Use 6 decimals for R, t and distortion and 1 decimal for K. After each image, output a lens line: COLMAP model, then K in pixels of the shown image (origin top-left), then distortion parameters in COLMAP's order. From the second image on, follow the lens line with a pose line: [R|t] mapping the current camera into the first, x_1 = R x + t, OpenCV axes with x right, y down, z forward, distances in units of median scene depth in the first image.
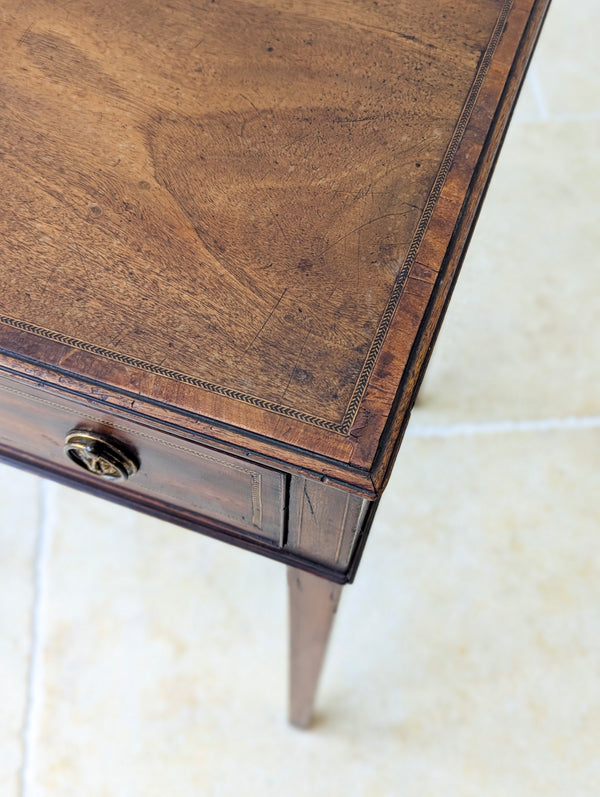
lens RADIAL K [[863.7, 0, 297.6], [0, 863.7, 404.2], [0, 0, 1]] dist [0.040930, 0.000000]
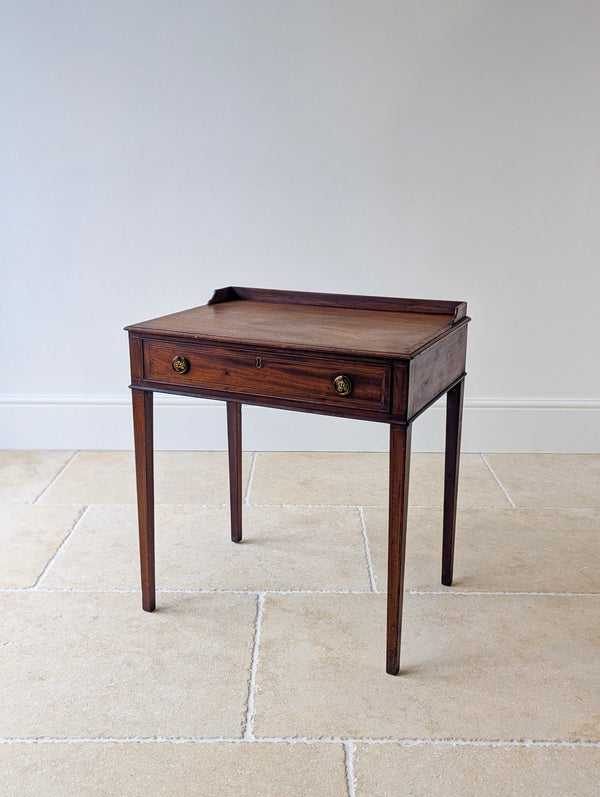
lens RADIAL K [[863.7, 0, 309.8], [0, 863.7, 394.3], [0, 0, 1]] dist [0.040930, 0.000000]
pose [[0.997366, 0.002476, -0.072488, -0.085773], [-0.053995, 0.692644, -0.719256, 2.714109], [0.048427, 0.721275, 0.690953, -1.571283]]
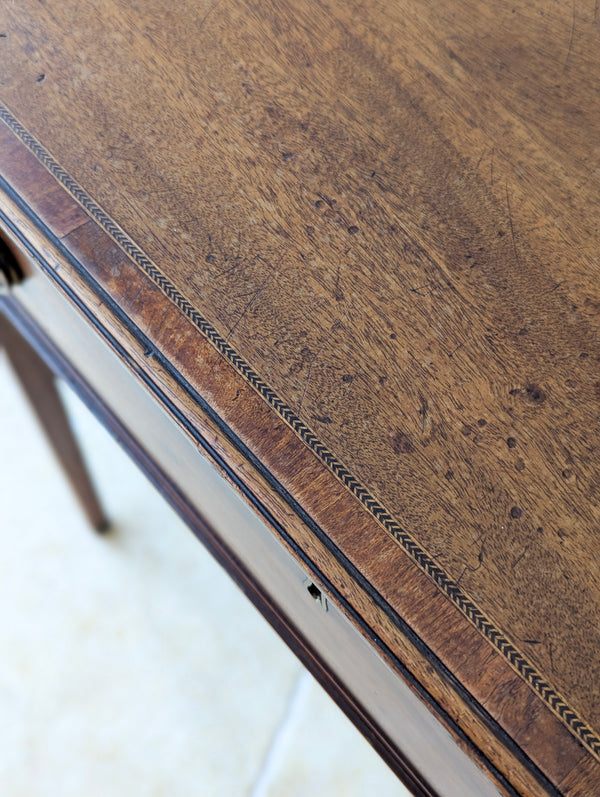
lens RADIAL K [[863.7, 0, 295.9], [0, 863.7, 396.7], [0, 0, 1]] dist [0.040930, 0.000000]
pose [[0.873097, 0.436568, -0.217047, -0.531756], [-0.433899, 0.898796, 0.062427, -0.243275], [0.222334, 0.039671, 0.974163, 0.400664]]
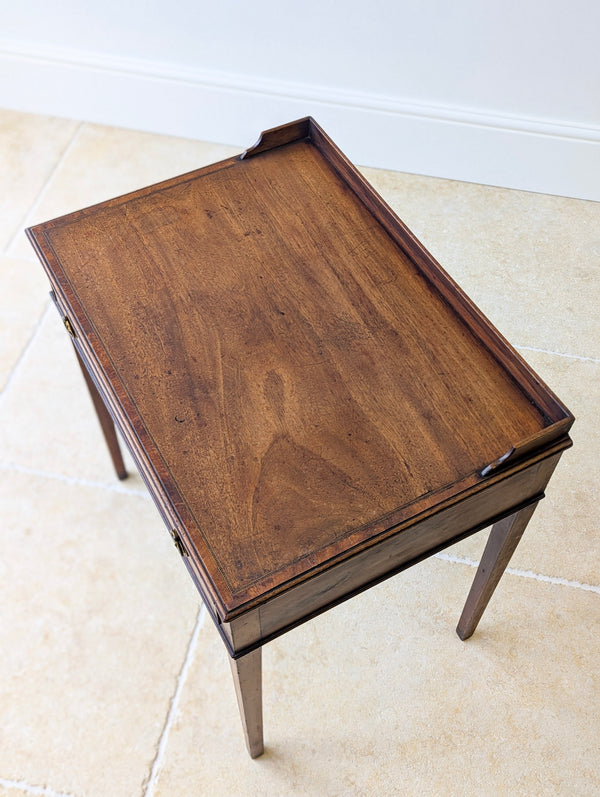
lens RADIAL K [[863.7, 0, 305.3], [0, 863.7, 399.0], [0, 0, 1]] dist [0.040930, 0.000000]
pose [[0.748266, 0.532080, -0.396218, 0.712887], [-0.573272, 0.819179, 0.017438, -0.466865], [0.333852, 0.214092, 0.917991, -1.069822]]
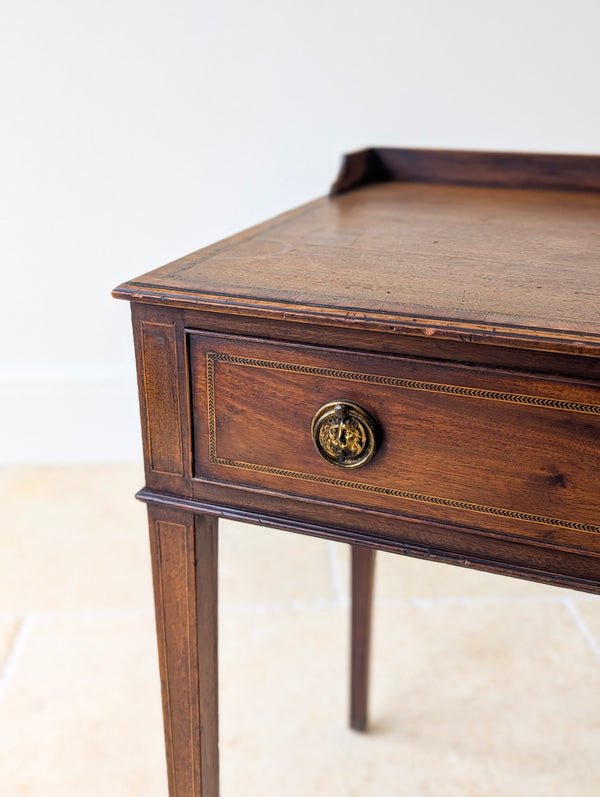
lens RADIAL K [[863.7, 0, 299.6], [0, 863.7, 400.1], [0, 0, 1]] dist [0.040930, 0.000000]
pose [[0.999604, -0.015282, -0.023609, -0.994914], [-0.003079, 0.774966, -0.631996, 0.405005], [0.027955, 0.631818, 0.774612, 0.237028]]
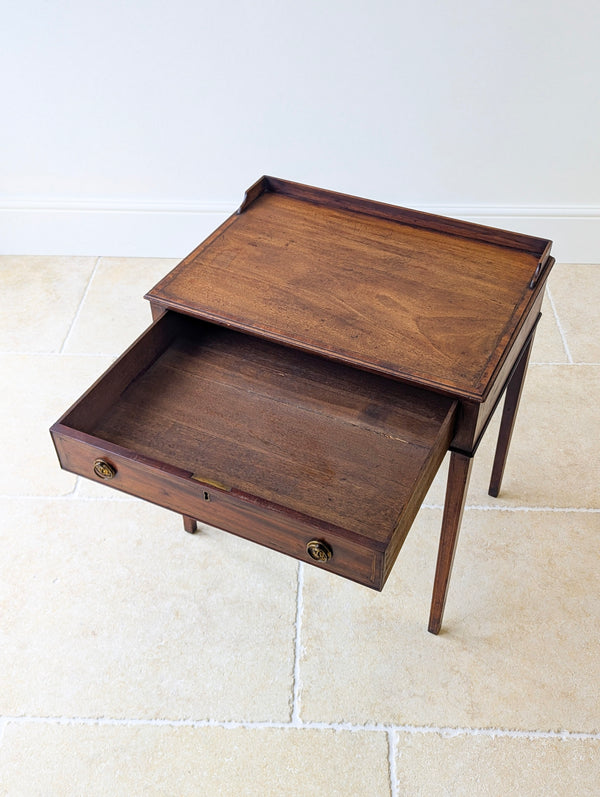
lens RADIAL K [[863.7, 0, 305.6], [0, 863.7, 390.6], [0, 0, 1]] dist [0.040930, 0.000000]
pose [[0.994128, 0.048421, -0.096769, -0.253683], [-0.078360, 0.938876, -0.335219, 1.093841], [0.074622, 0.340834, 0.937157, -2.086506]]
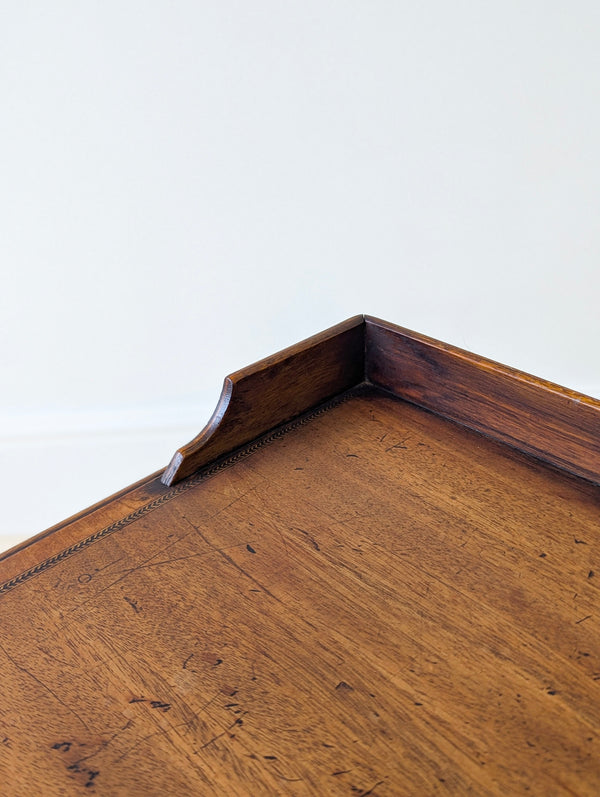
lens RADIAL K [[863.7, 0, 299.3], [0, 863.7, 401.7], [0, 0, 1]] dist [0.040930, 0.000000]
pose [[0.900886, 0.170501, -0.399165, -0.584548], [-0.347921, 0.833508, -0.429203, -0.719648], [0.259528, 0.525541, 0.810217, 0.667028]]
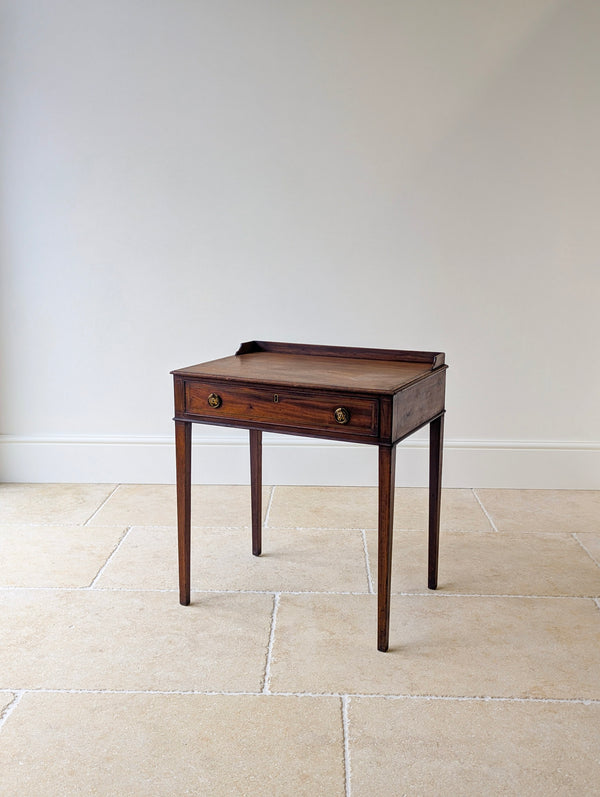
lens RADIAL K [[863.7, 0, 307.6], [0, 863.7, 396.2], [0, 0, 1]] dist [0.040930, 0.000000]
pose [[0.995250, 0.000790, -0.097349, 0.057827], [-0.075110, 0.642410, -0.762672, 3.552261], [0.061936, 0.766361, 0.639418, -2.139518]]
